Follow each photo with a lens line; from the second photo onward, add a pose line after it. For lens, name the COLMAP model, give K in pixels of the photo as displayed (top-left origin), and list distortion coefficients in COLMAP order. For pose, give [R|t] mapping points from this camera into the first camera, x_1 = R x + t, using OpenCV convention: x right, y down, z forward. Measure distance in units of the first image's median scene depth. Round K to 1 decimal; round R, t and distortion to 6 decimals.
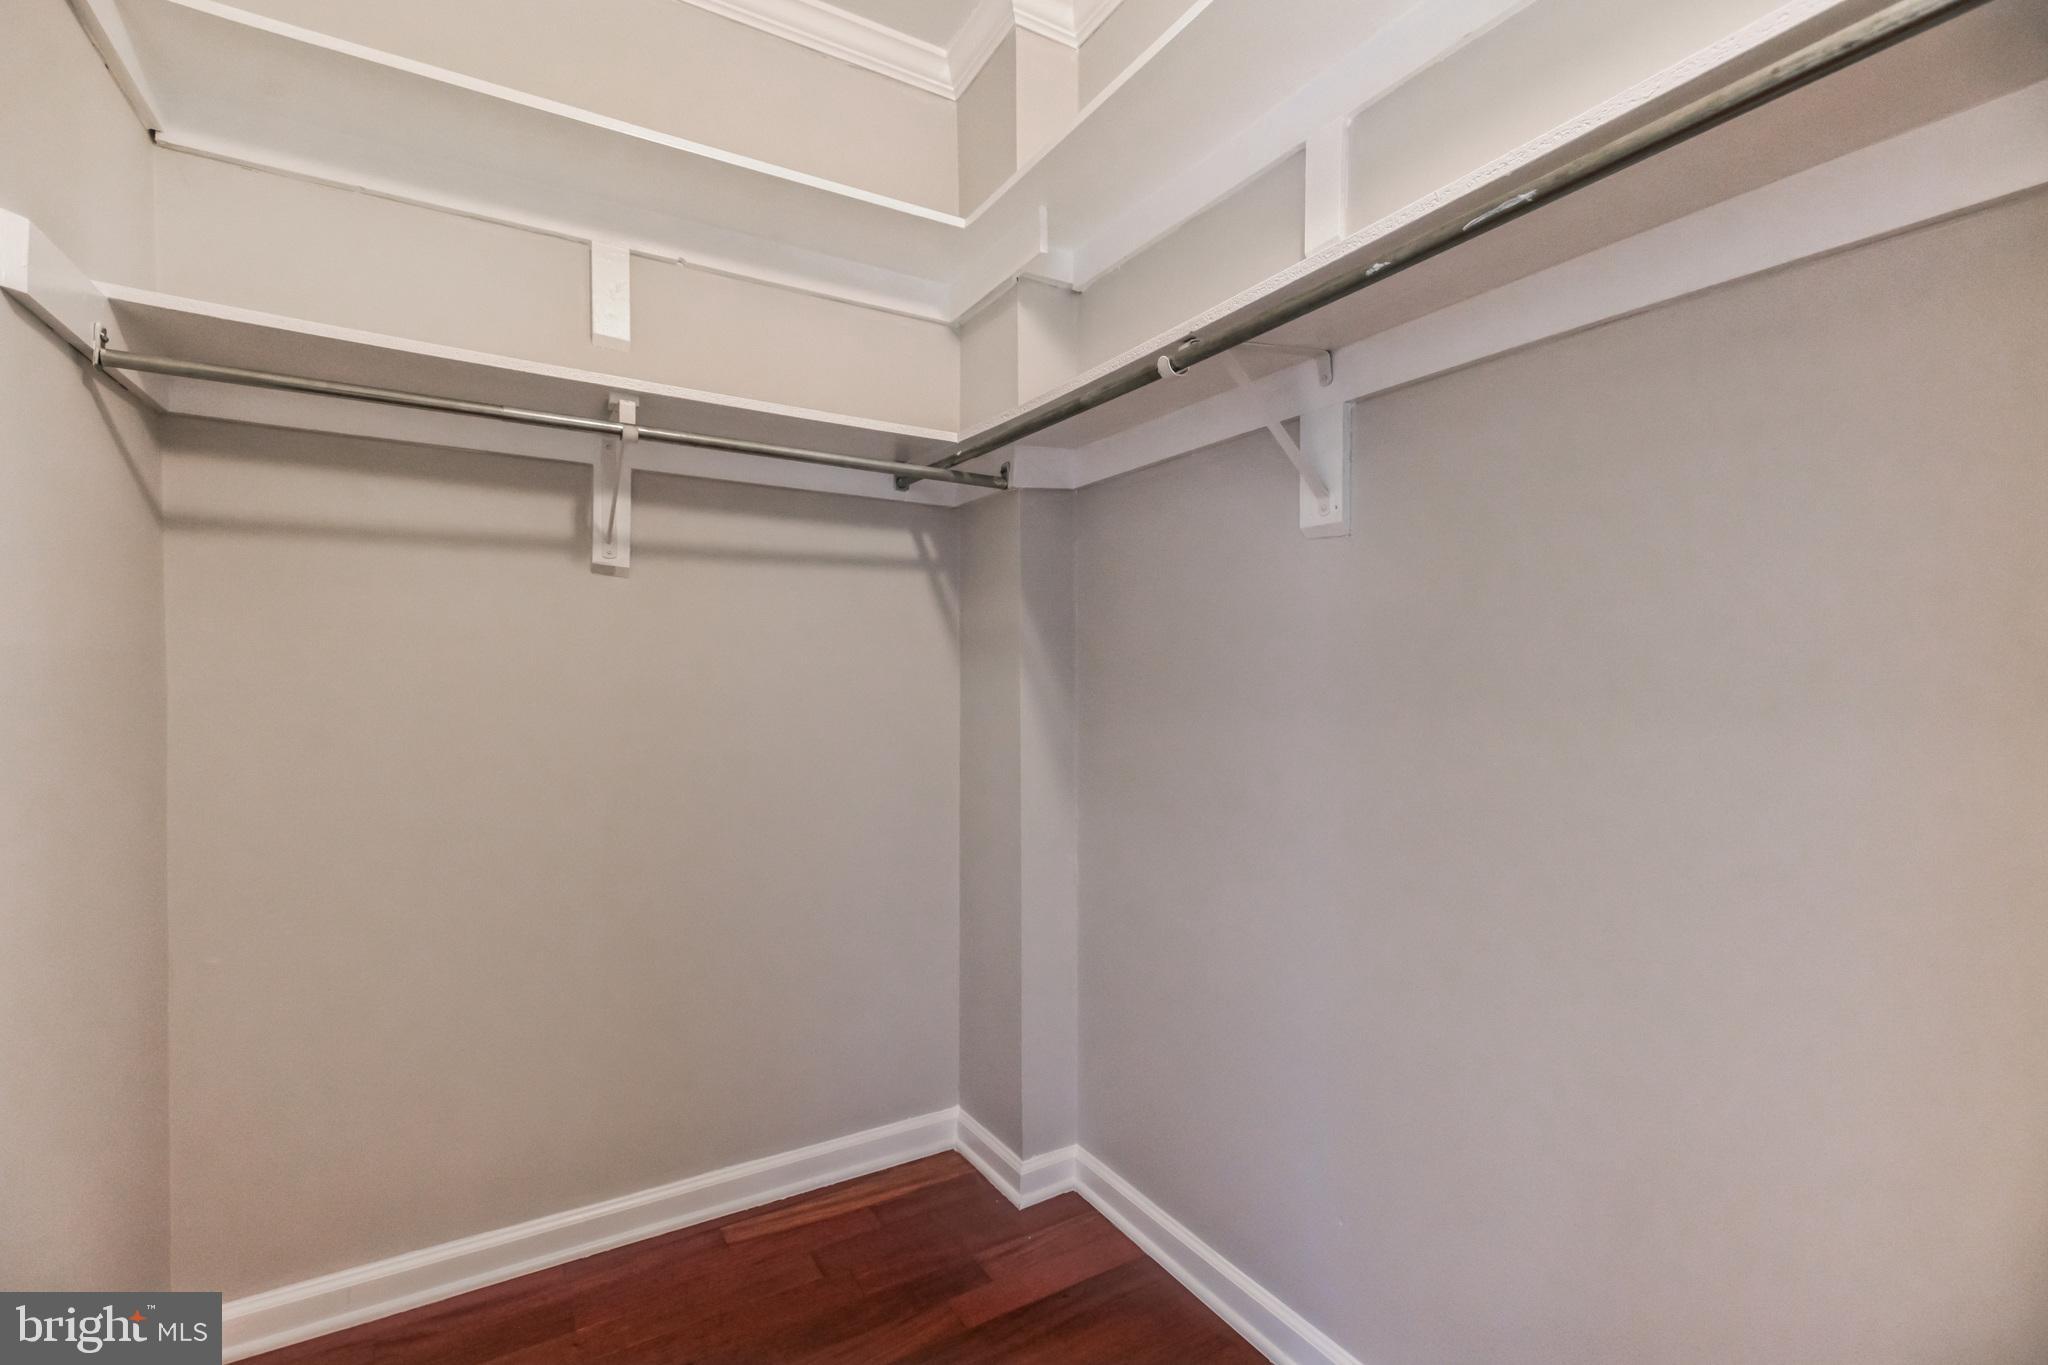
lens RADIAL K [[925.8, 0, 1031.8], [0, 925.8, 684.0], [0, 0, 1]] dist [0.017968, 0.000379]
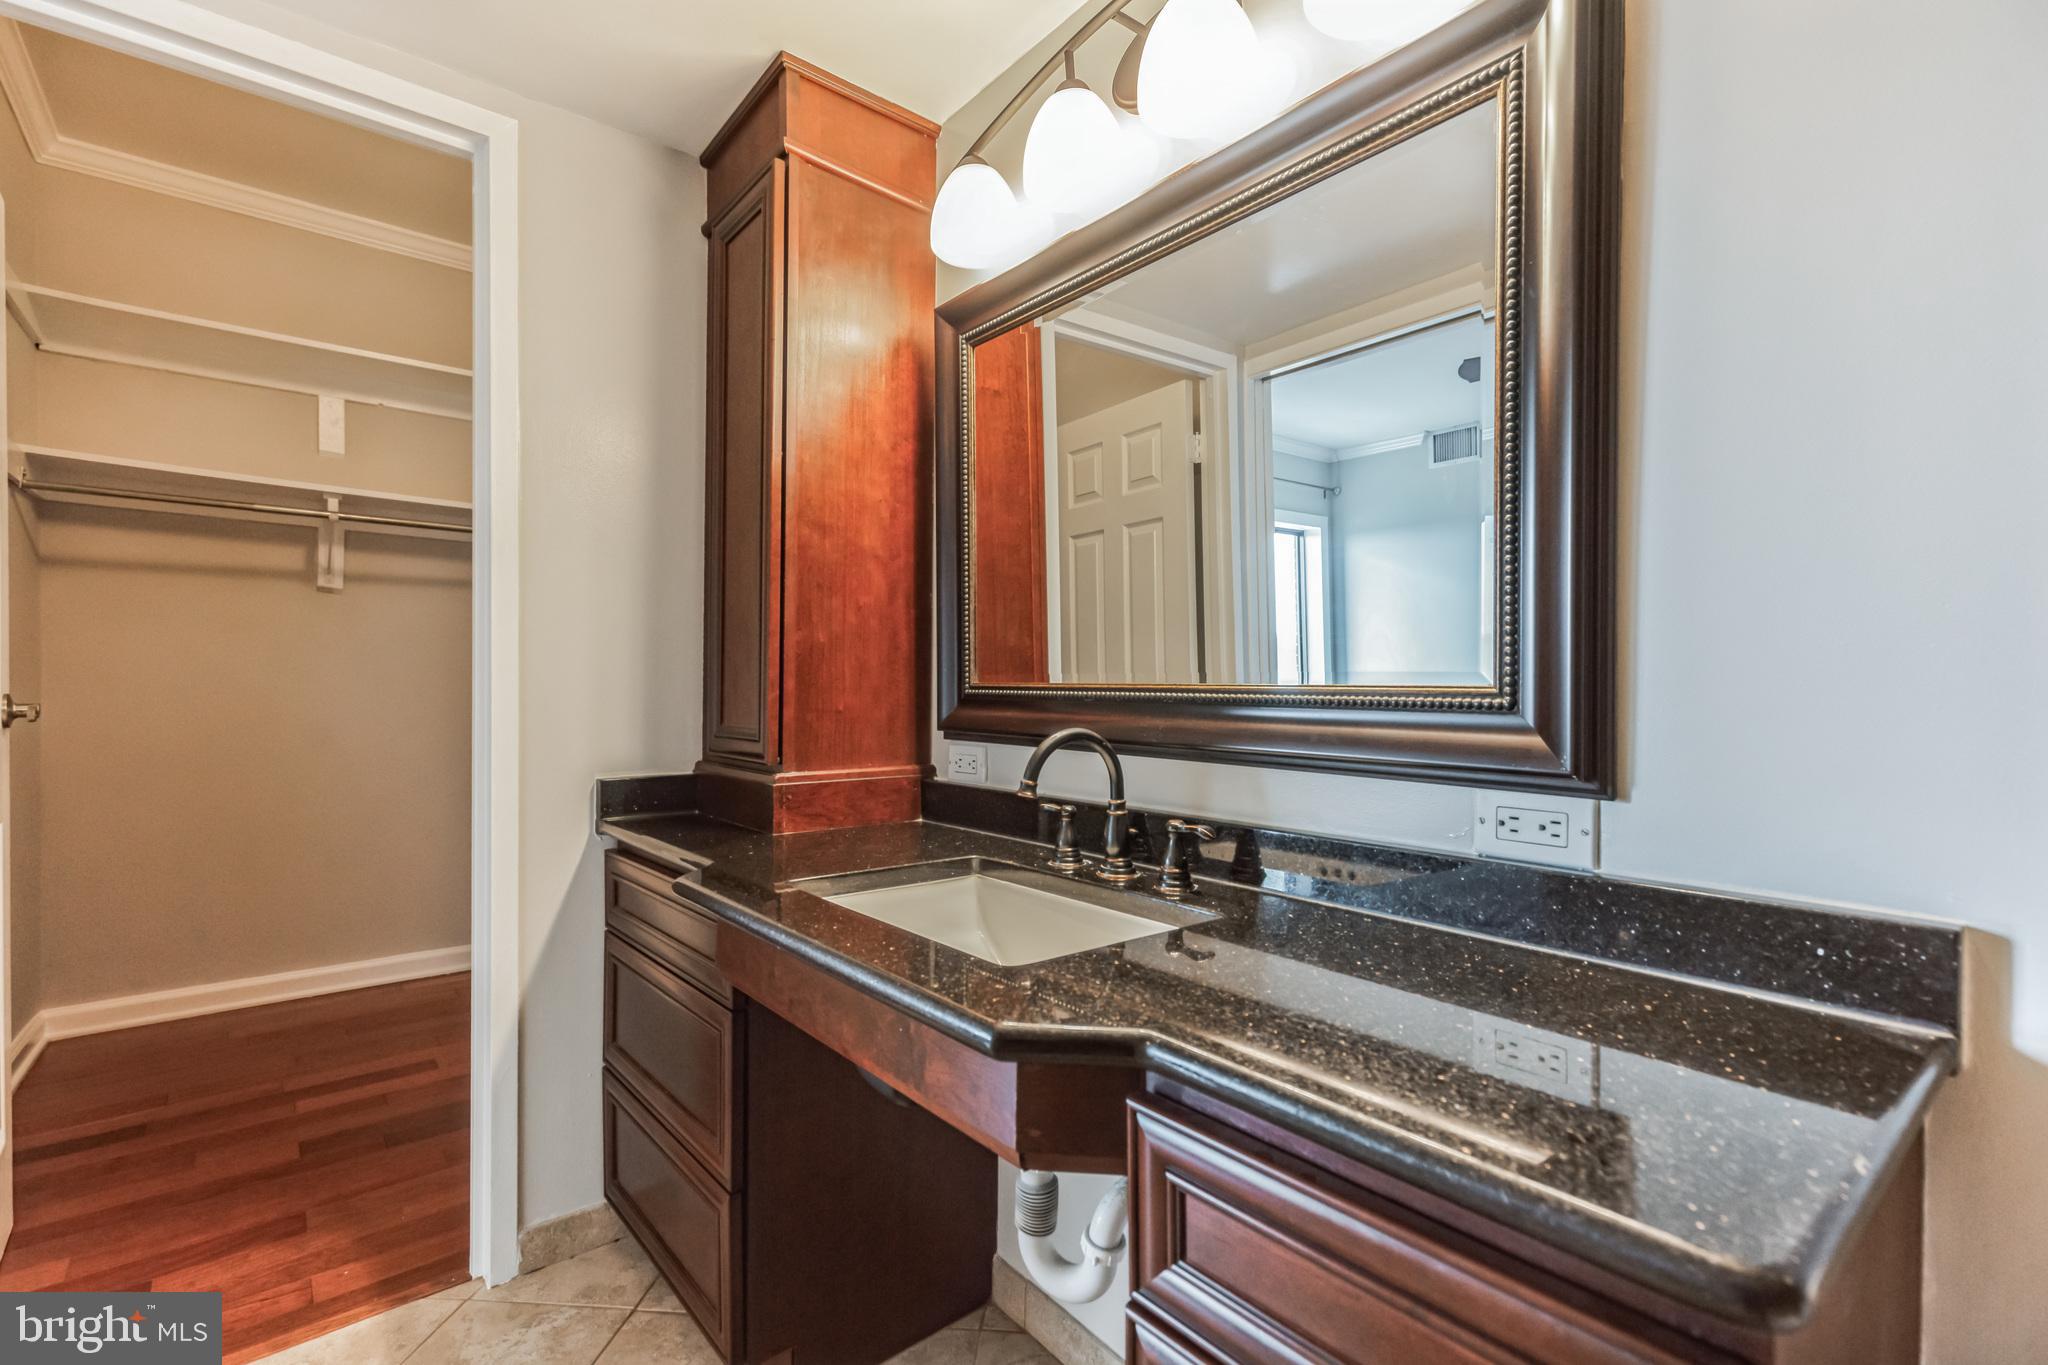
lens RADIAL K [[925.8, 0, 1018.7], [0, 925.8, 685.6], [0, 0, 1]] dist [0.017968, 0.000379]
pose [[0.990134, 0.001549, 0.140114, 0.560738], [-0.001431, 0.999999, -0.000939, 0.051914], [-0.140115, 0.000729, 0.990135, -0.876830]]
